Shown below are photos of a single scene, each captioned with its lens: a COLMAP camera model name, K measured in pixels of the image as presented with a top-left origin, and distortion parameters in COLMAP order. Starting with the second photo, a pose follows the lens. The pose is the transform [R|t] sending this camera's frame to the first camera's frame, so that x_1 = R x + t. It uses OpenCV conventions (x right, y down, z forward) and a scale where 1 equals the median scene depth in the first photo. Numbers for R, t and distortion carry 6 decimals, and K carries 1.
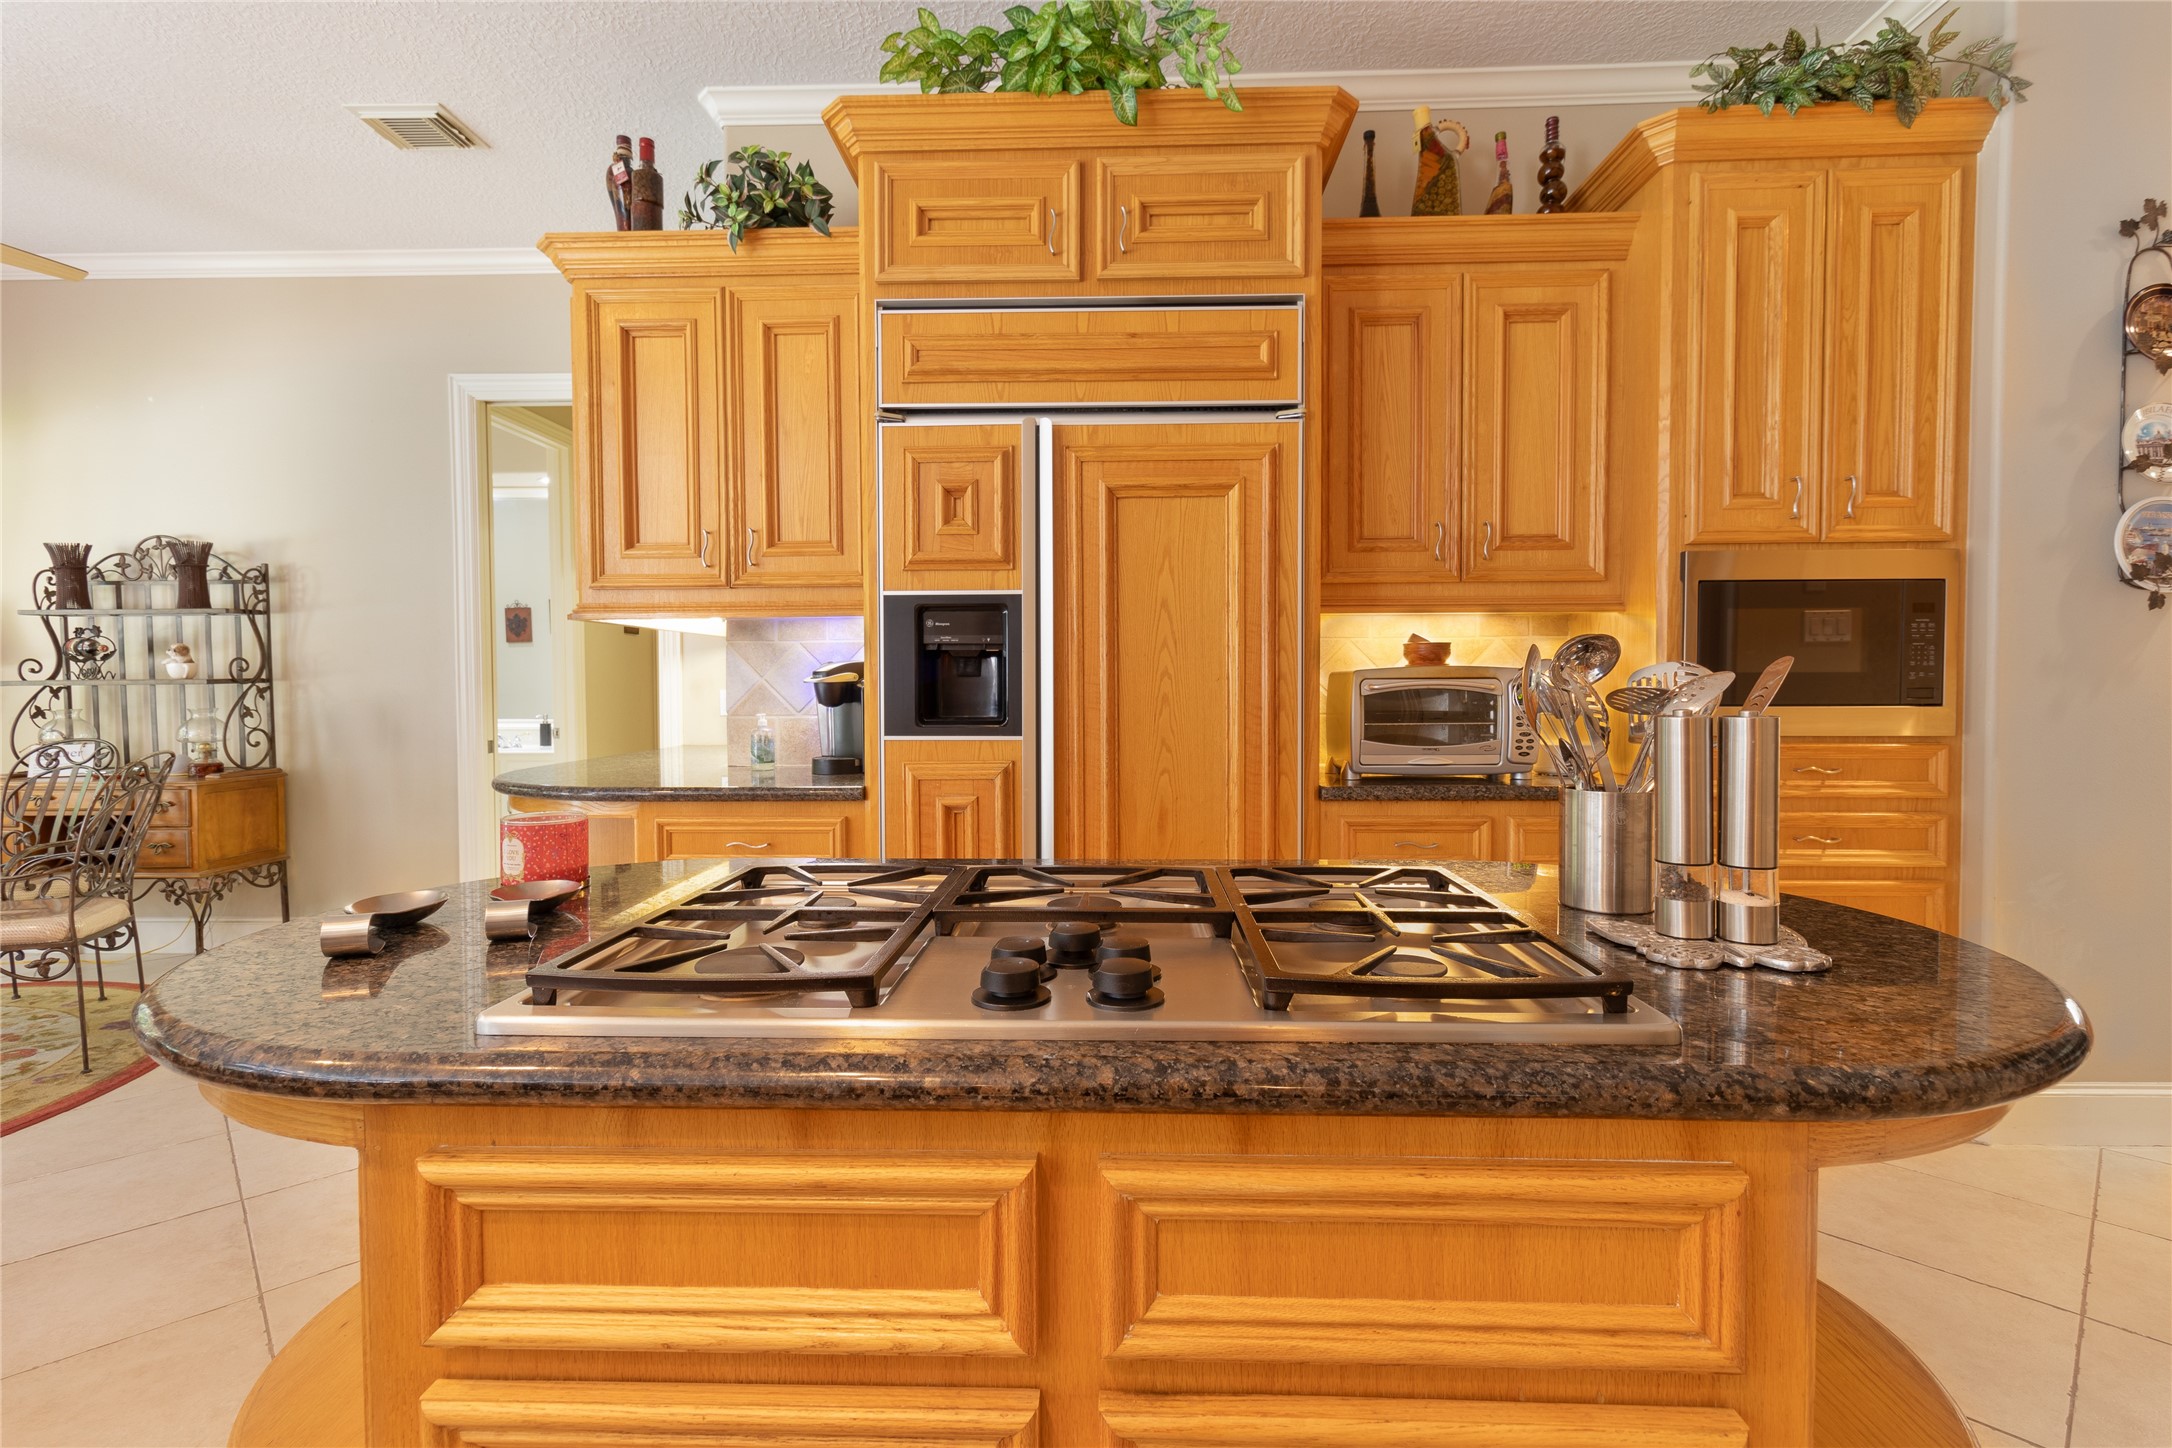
lens RADIAL K [[998.6, 0, 1082.0], [0, 998.6, 712.5], [0, 0, 1]] dist [-0.001341, -0.000248]
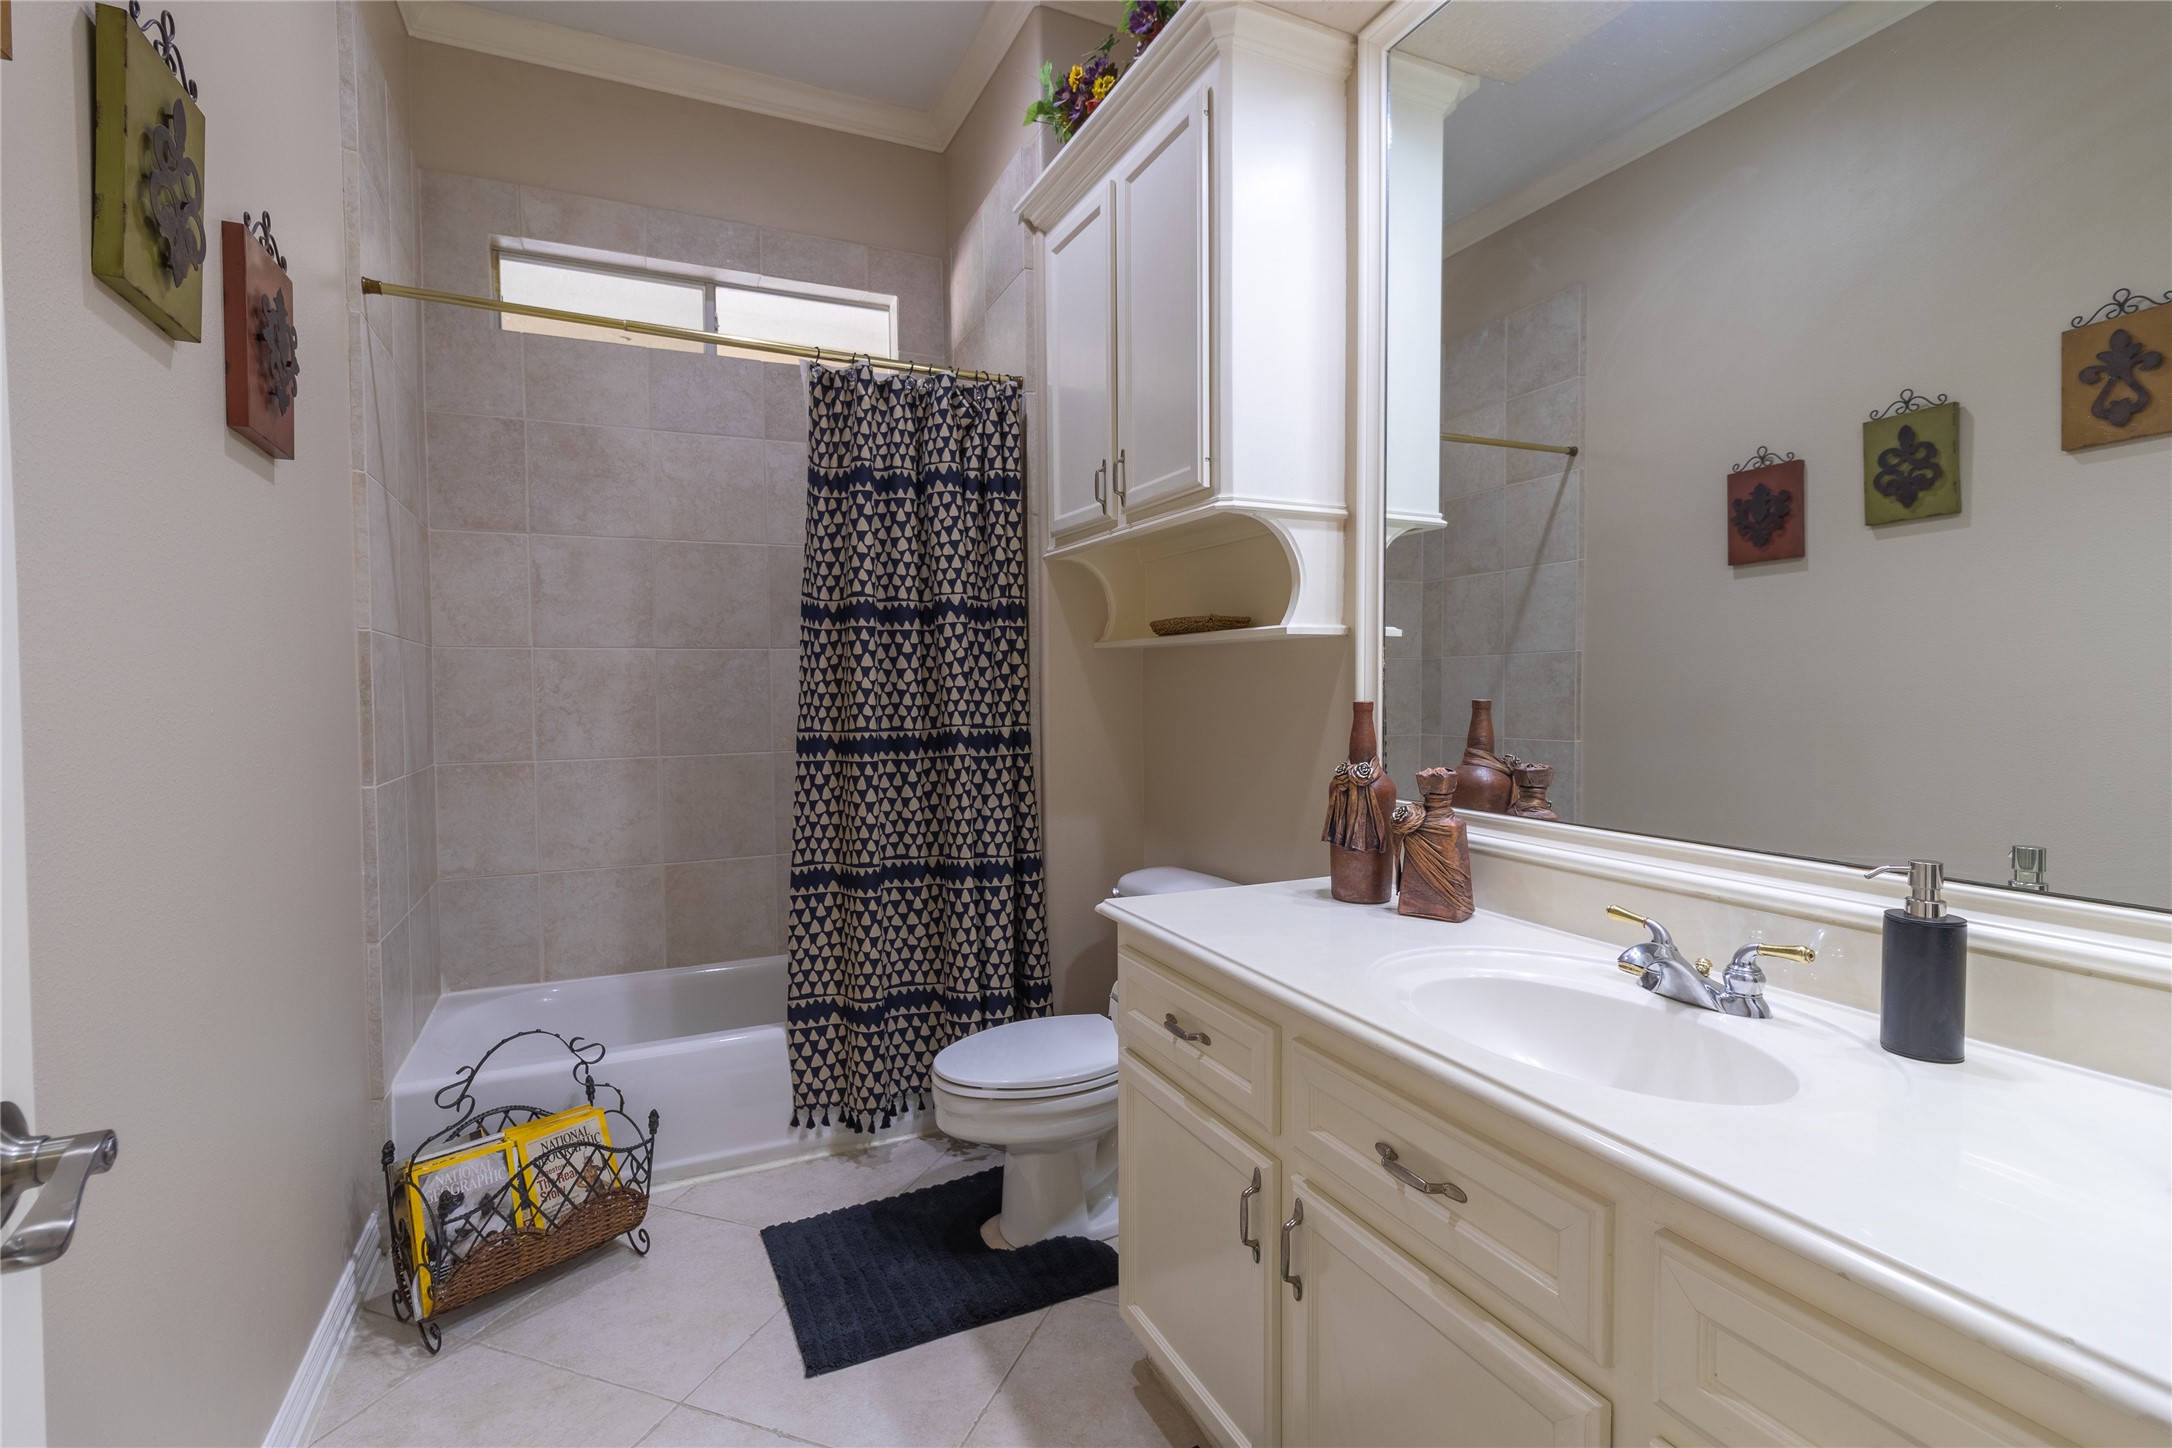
lens RADIAL K [[998.6, 0, 1082.0], [0, 998.6, 712.5], [0, 0, 1]] dist [-0.001341, -0.000248]
pose [[0.445002, 0.025304, -0.895172, -0.630887], [-0.019105, 0.999641, 0.018760, -0.032862], [0.895326, 0.008754, 0.445326, 1.116085]]
